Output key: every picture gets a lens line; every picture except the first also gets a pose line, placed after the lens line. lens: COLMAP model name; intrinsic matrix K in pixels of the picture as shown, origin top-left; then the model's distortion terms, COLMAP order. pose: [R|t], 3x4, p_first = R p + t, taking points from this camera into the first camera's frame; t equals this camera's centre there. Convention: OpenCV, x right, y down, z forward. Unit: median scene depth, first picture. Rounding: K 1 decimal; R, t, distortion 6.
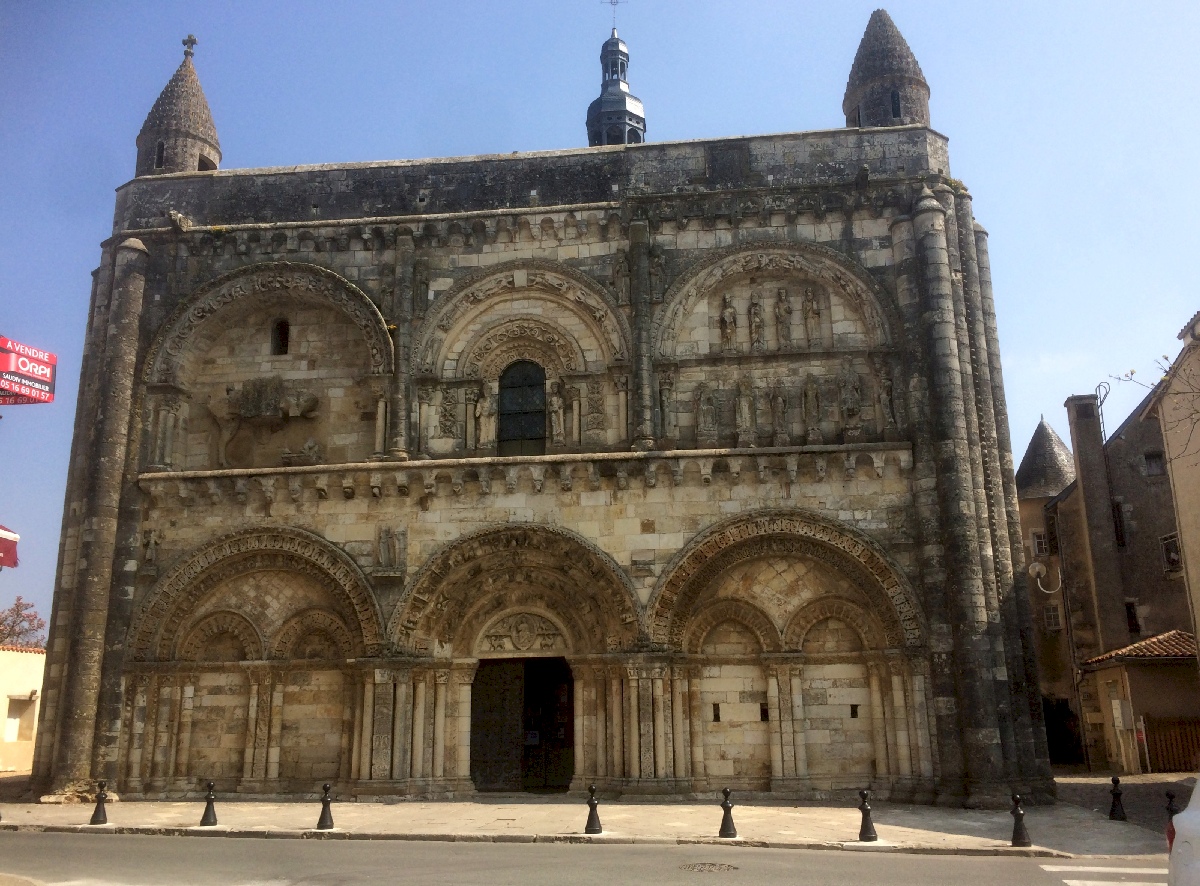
lens RADIAL K [[1057.5, 0, 598.1], [0, 1057.5, 422.8], [0, 0, 1]] dist [0.057462, -0.045566]
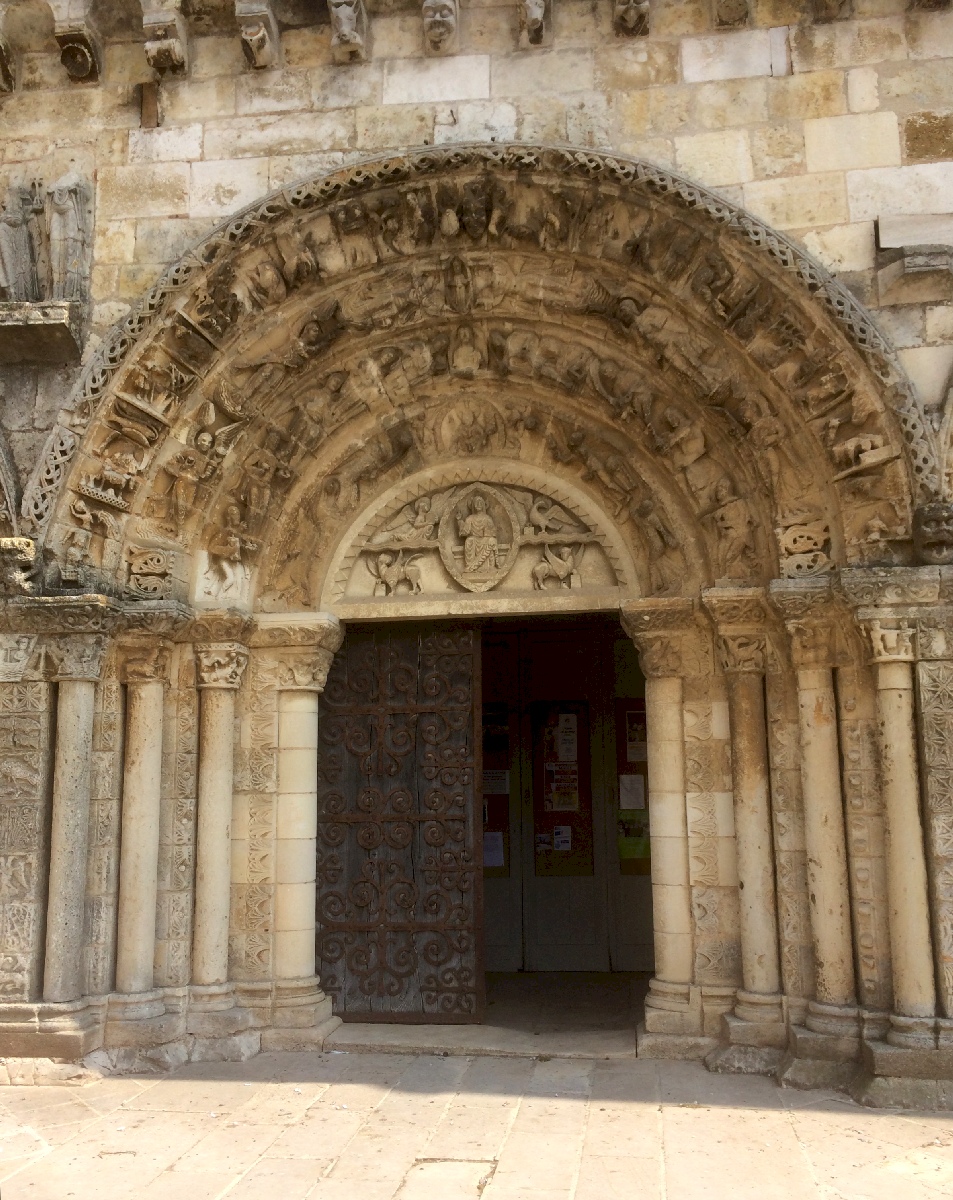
lens RADIAL K [[1144.0, 0, 466.9], [0, 1144.0, 615.9], [0, 0, 1]] dist [0.048855, 0.000000]
pose [[0.999835, 0.000008, -0.018154, -0.069897], [0.001864, 0.994667, 0.103125, 0.191578], [0.018058, -0.103142, 0.994503, 0.676939]]
